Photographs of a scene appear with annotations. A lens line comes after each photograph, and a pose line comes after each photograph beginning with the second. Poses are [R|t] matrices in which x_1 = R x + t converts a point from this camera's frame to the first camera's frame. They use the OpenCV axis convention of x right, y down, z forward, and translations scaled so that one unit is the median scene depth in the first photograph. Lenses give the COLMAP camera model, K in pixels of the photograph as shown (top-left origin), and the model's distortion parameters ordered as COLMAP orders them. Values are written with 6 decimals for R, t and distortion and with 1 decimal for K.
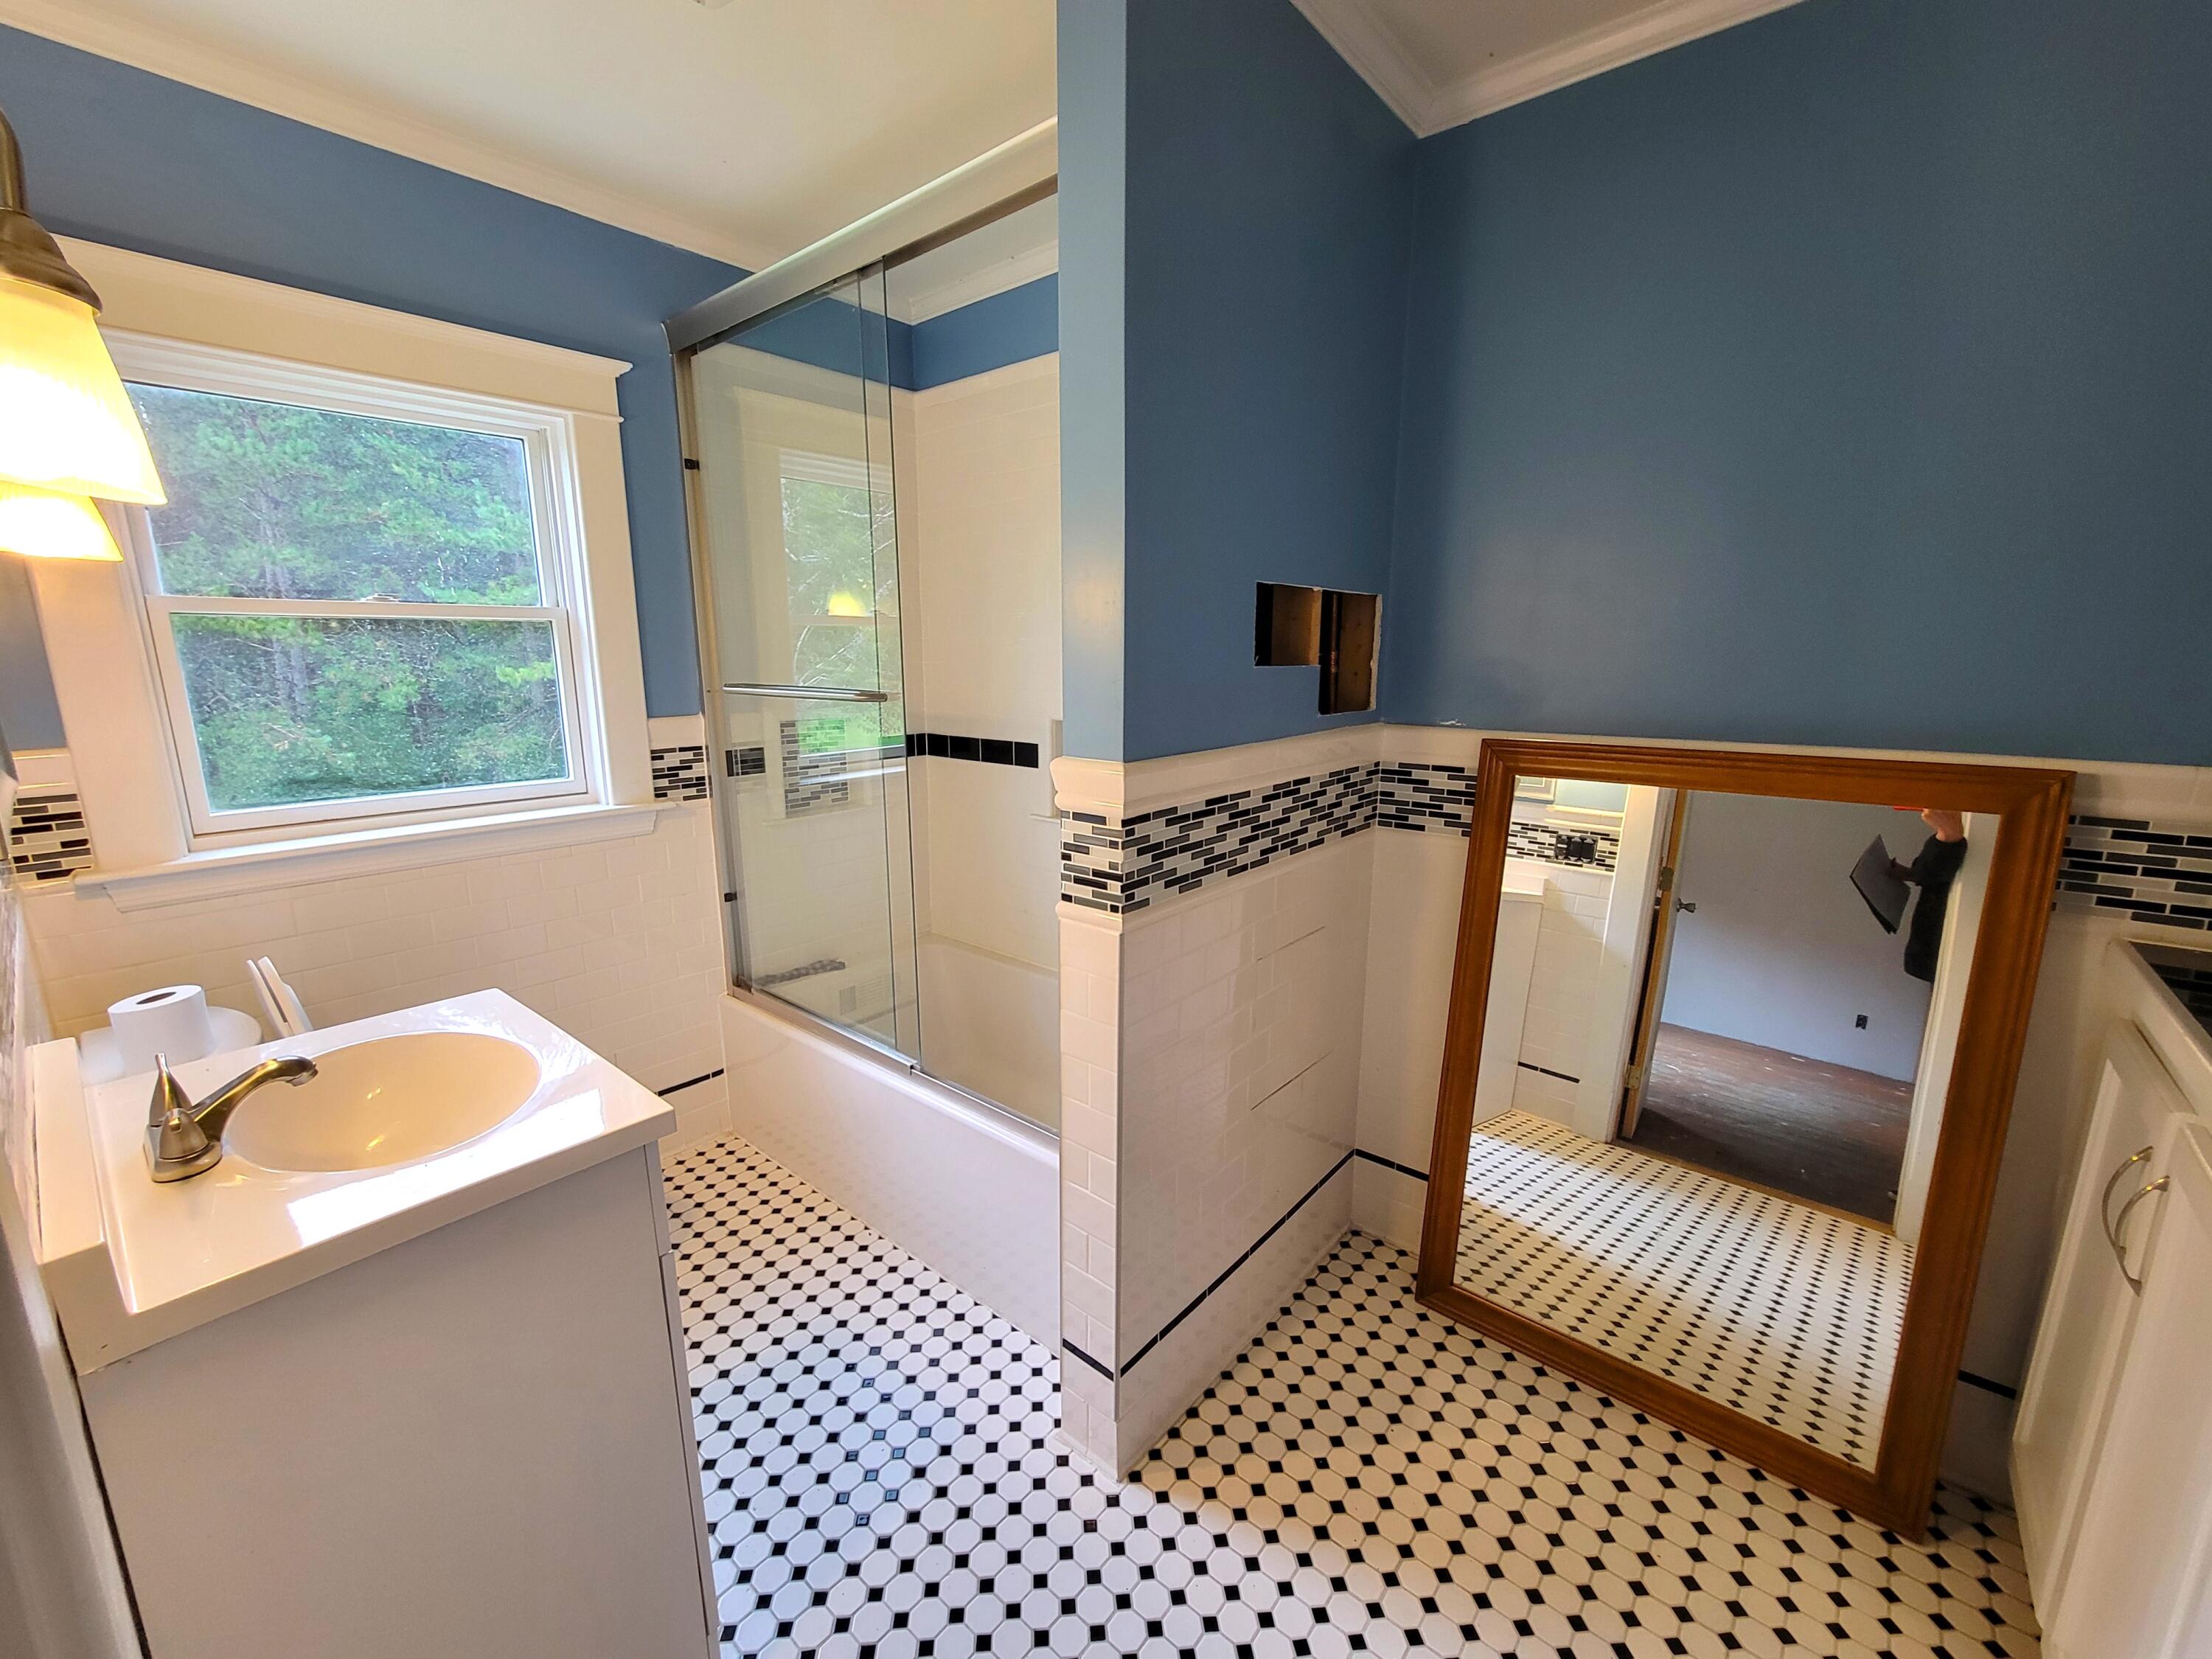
lens RADIAL K [[903.7, 0, 1100.8], [0, 903.7, 843.5], [0, 0, 1]] dist [0.012129, -0.004889]
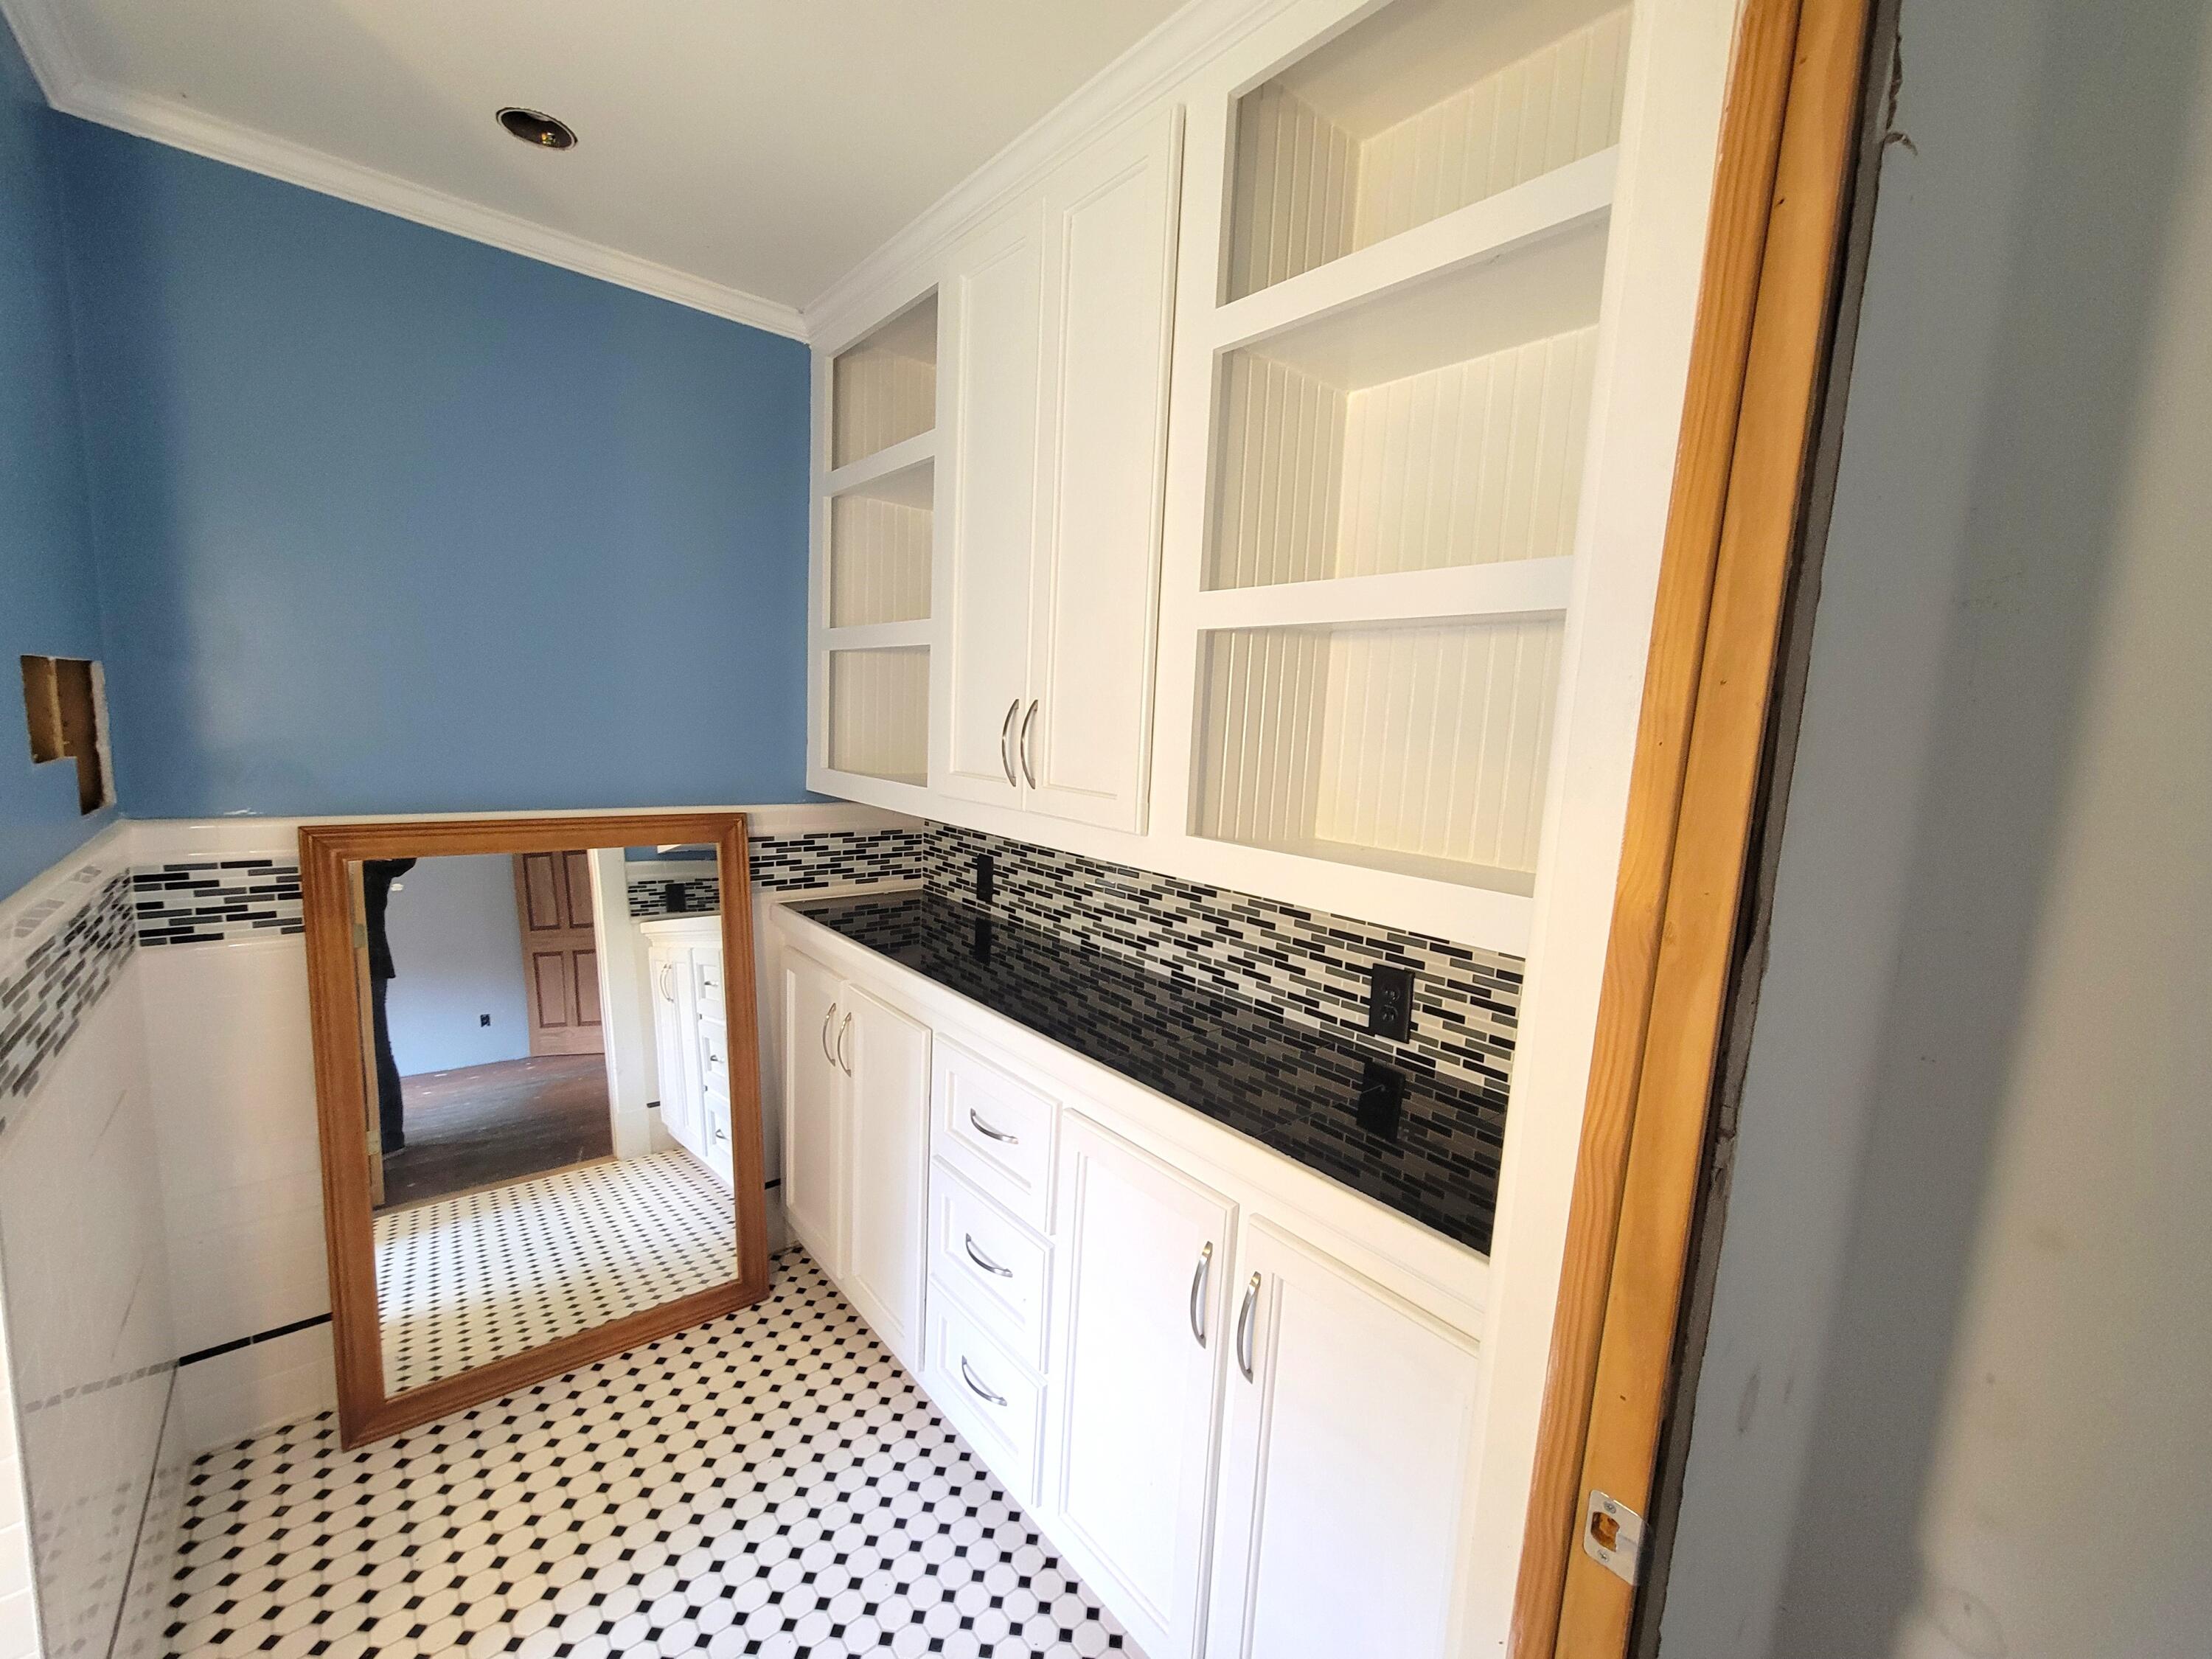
lens RADIAL K [[903.7, 0, 1100.8], [0, 903.7, 843.5], [0, 0, 1]] dist [0.012129, -0.004889]
pose [[0.163083, -0.127447, 0.978346, -0.373885], [0.156783, 0.982369, 0.101837, -0.067175], [-0.974076, 0.136780, 0.180189, 0.031854]]
